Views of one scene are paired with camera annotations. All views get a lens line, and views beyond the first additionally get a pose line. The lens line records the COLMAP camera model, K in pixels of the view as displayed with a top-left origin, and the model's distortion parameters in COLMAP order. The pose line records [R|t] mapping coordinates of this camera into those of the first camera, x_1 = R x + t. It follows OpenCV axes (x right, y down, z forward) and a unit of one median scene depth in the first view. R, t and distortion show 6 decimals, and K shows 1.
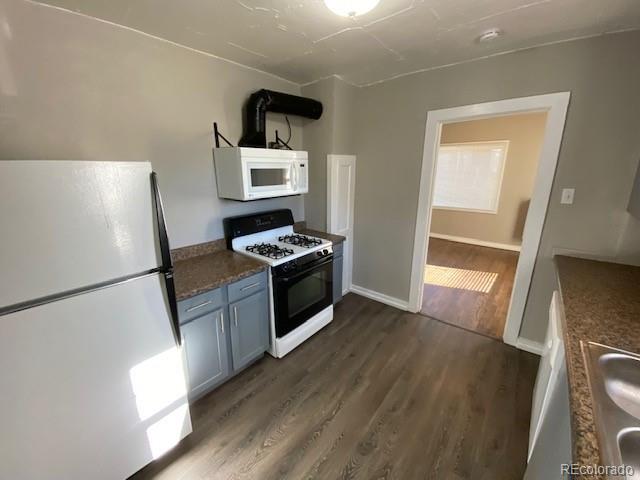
lens RADIAL K [[259.9, 0, 319.1], [0, 259.9, 238.7], [0, 0, 1]] dist [0.027711, -0.024395]
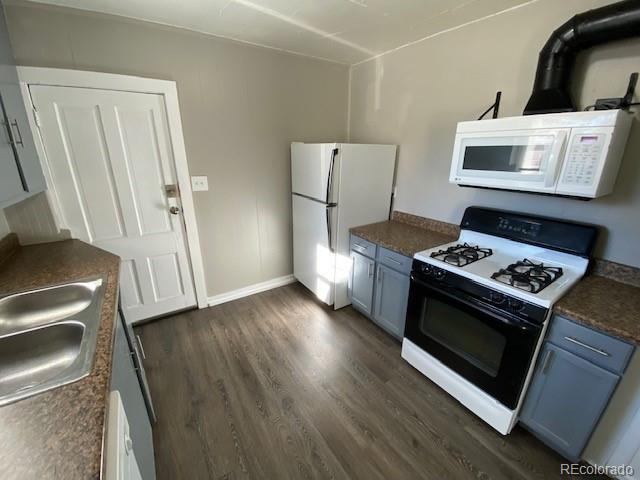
lens RADIAL K [[259.9, 0, 319.1], [0, 259.9, 238.7], [0, 0, 1]] dist [0.027711, -0.024395]
pose [[-0.281603, 0.303349, -0.910318, 0.653294], [-0.259101, 0.889429, 0.376540, -0.186789], [0.923886, 0.341899, -0.171868, 0.754005]]
